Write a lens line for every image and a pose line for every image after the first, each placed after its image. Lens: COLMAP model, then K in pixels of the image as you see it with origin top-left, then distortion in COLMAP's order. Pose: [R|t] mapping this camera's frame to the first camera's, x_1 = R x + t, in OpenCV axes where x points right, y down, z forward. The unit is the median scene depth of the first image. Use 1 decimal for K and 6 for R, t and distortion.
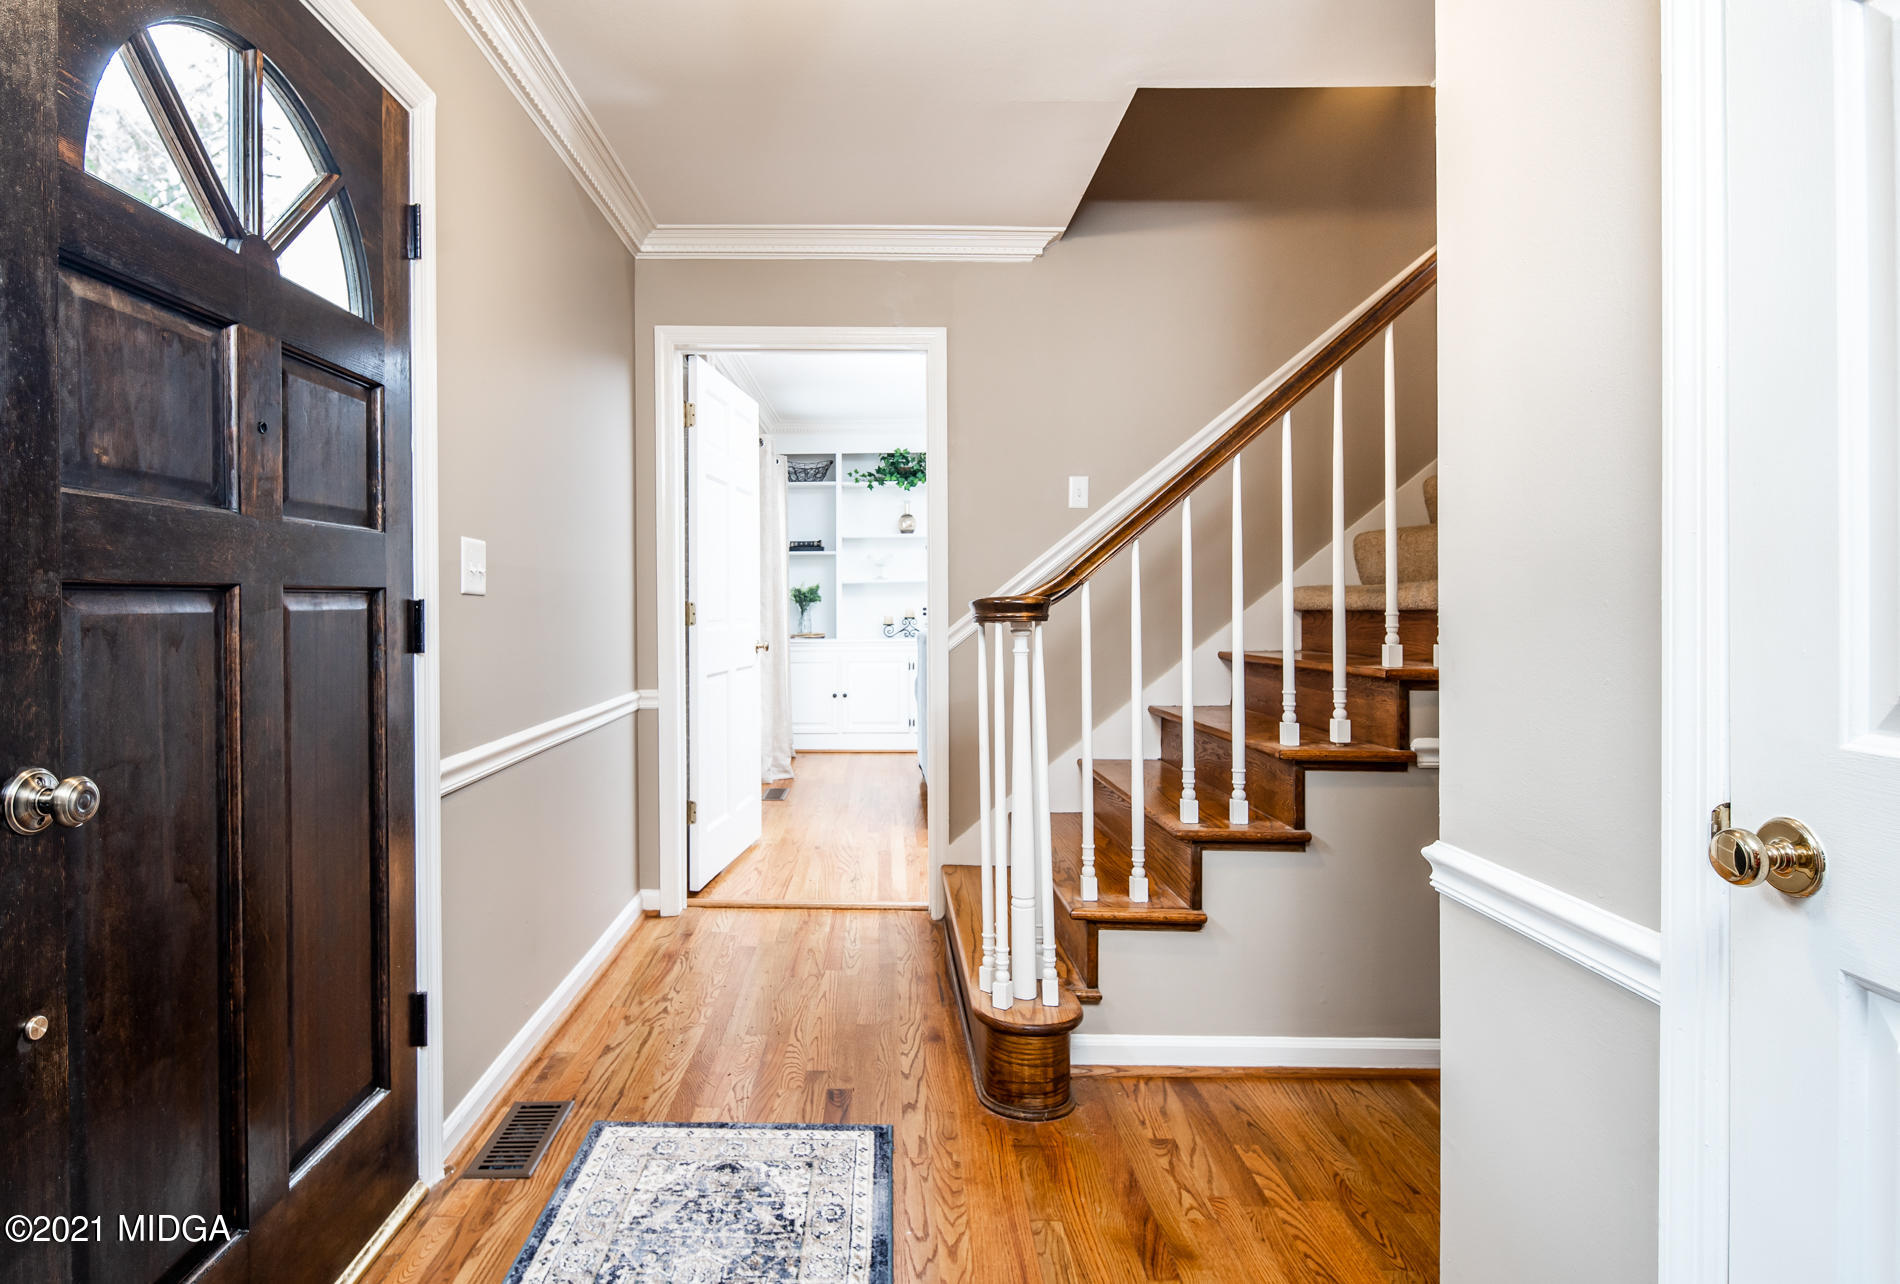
lens RADIAL K [[918.6, 0, 975.5], [0, 918.6, 610.5], [0, 0, 1]] dist [0.005283, -0.003046]
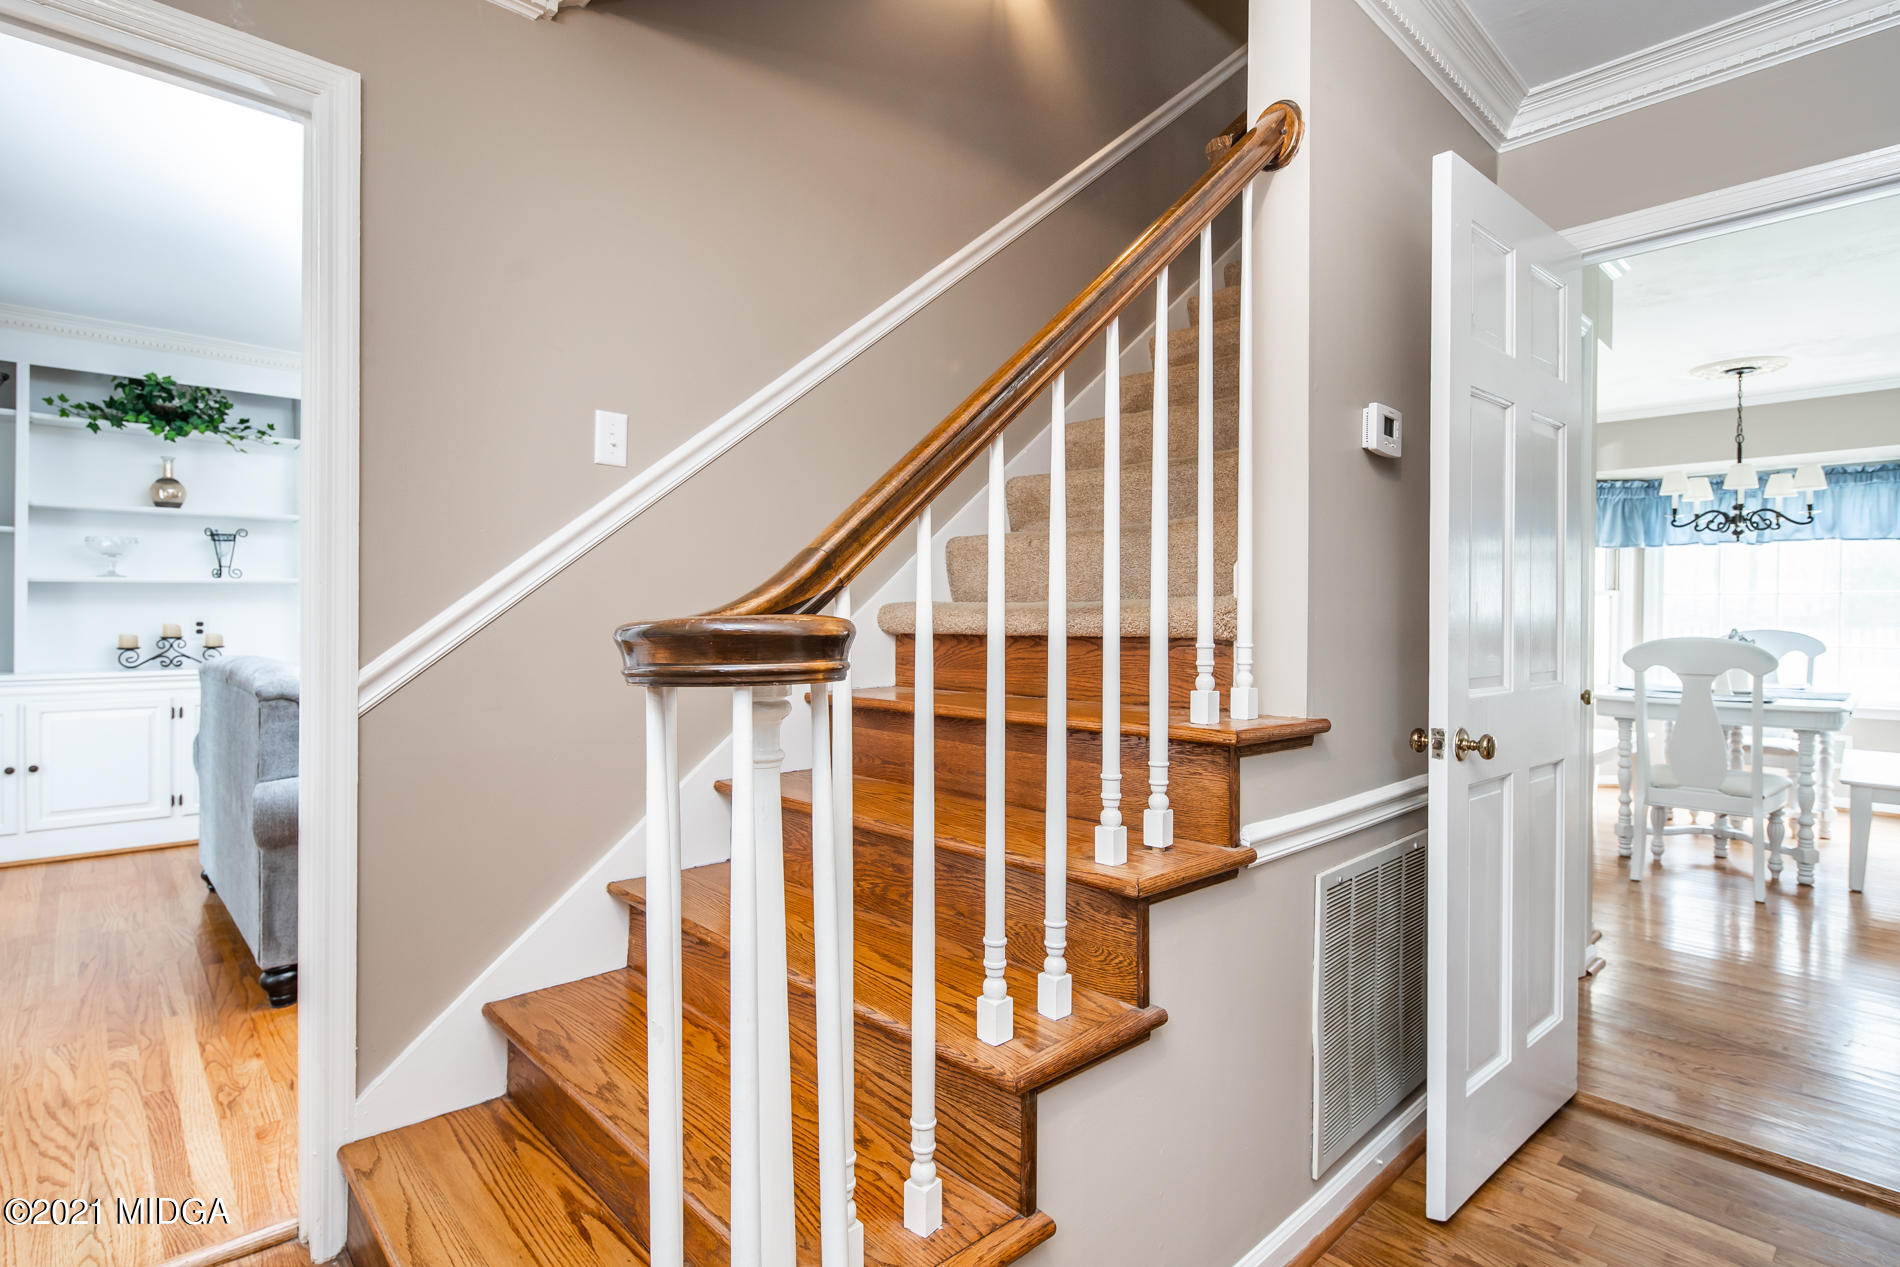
lens RADIAL K [[918.6, 0, 947.9], [0, 918.6, 618.7], [0, 0, 1]] dist [0.005283, -0.003046]
pose [[0.796196, 0.007054, 0.604998, -0.081883], [-0.003413, 0.999968, -0.007168, -0.007699], [-0.605029, 0.003642, 0.796195, 0.423903]]
